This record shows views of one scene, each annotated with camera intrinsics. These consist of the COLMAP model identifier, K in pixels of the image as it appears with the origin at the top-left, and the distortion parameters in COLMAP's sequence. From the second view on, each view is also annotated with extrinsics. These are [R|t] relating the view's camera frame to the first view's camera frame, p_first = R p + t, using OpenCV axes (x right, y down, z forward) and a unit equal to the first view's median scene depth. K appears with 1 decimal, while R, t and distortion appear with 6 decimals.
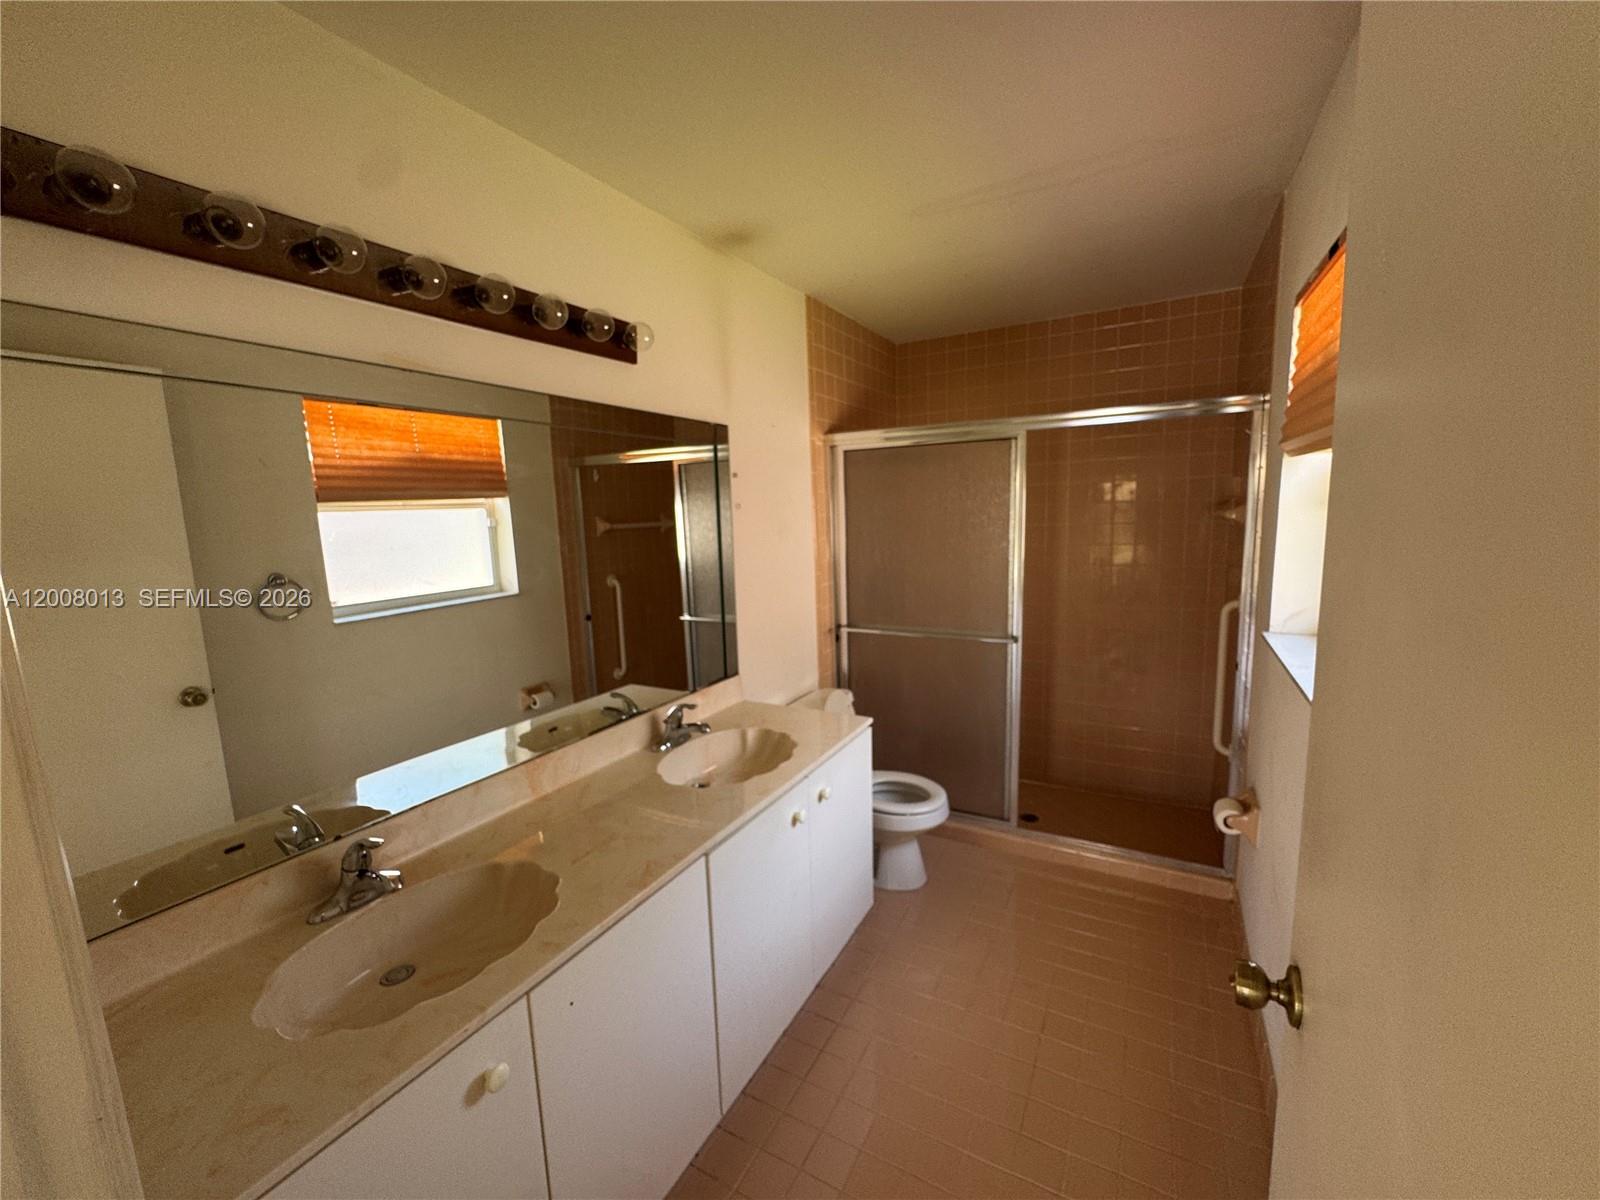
lens RADIAL K [[631.6, 0, 791.1], [0, 631.6, 596.4], [0, 0, 1]] dist [-0.001689, -0.000305]
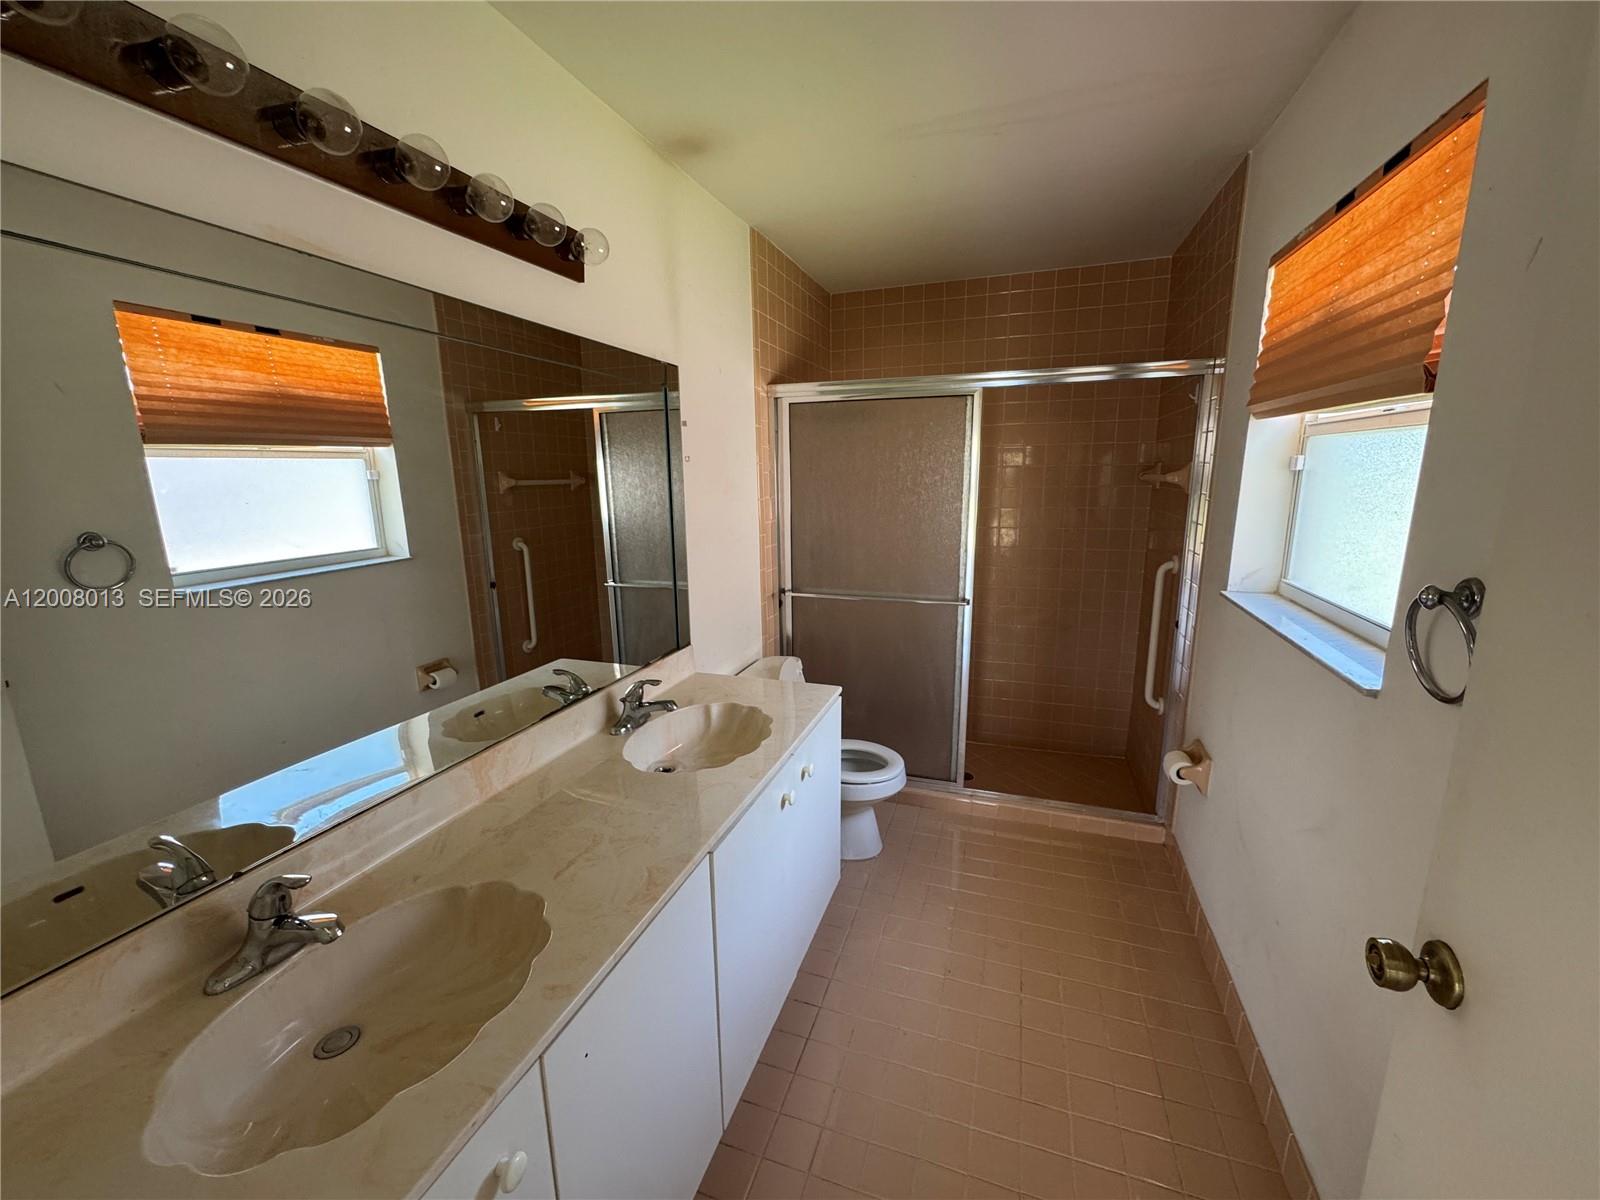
lens RADIAL K [[631.6, 0, 791.1], [0, 631.6, 596.4], [0, 0, 1]] dist [-0.001689, -0.000305]
pose [[0.985637, -0.013793, 0.168311, -0.091019], [0.004600, 0.998482, 0.054889, 0.004181], [-0.168812, -0.053326, 0.984205, 0.077829]]
